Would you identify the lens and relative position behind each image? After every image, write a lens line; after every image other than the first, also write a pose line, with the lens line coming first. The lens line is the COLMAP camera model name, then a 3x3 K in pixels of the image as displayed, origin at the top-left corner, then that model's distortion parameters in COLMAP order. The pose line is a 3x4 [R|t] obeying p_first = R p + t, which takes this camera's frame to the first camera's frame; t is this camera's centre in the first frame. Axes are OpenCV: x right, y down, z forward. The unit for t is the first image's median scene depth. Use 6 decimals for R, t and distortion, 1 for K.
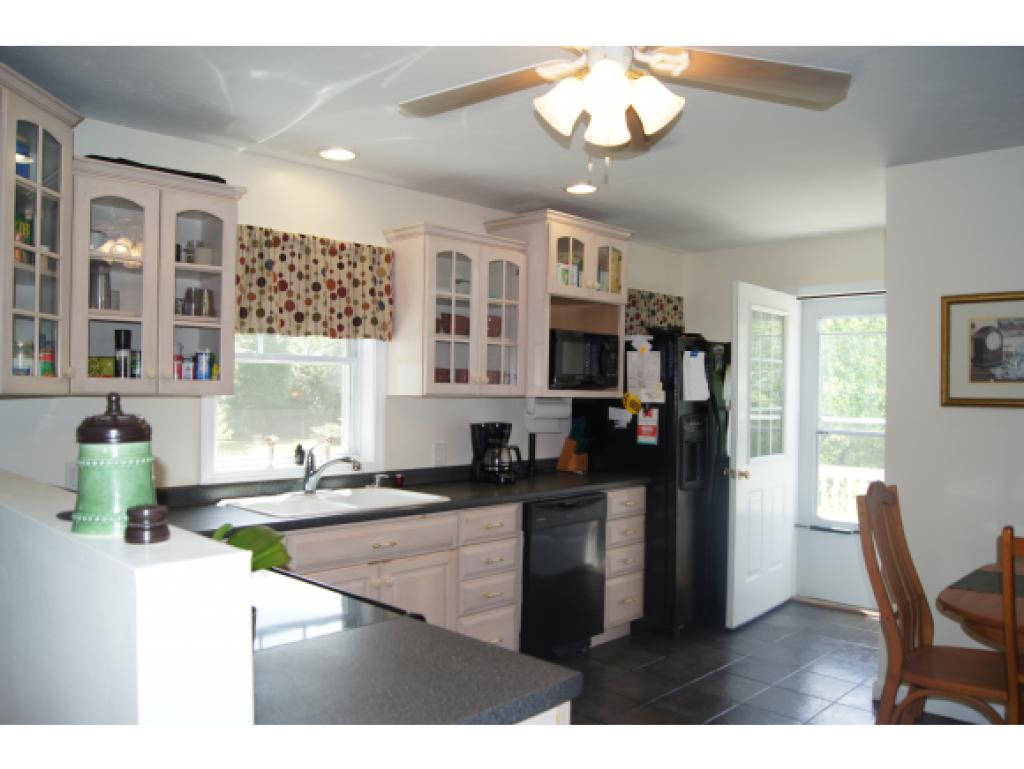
lens RADIAL K [[819.3, 0, 511.2], [0, 819.3, 396.3], [0, 0, 1]] dist [-0.077712, 0.008366]
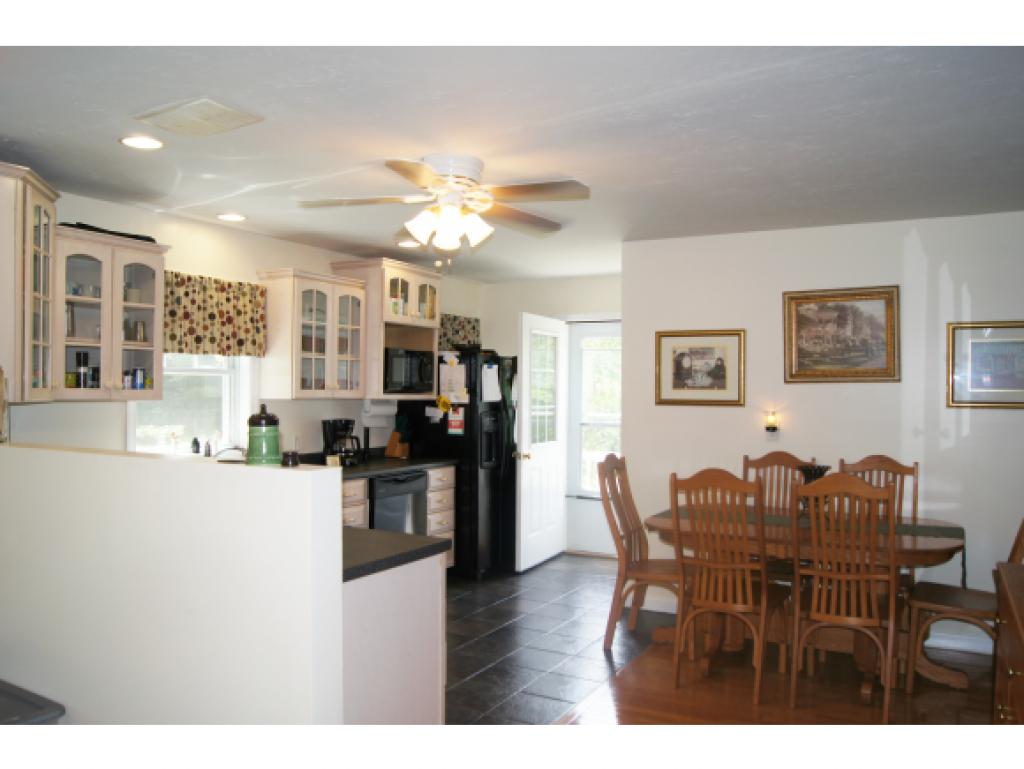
lens RADIAL K [[819.3, 0, 511.2], [0, 819.3, 396.3], [0, 0, 1]] dist [-0.077712, 0.008366]
pose [[0.966284, -0.003974, 0.257448, -0.096633], [0.003391, 0.999991, 0.002709, -0.007164], [-0.257456, -0.001744, 0.966288, -0.334044]]
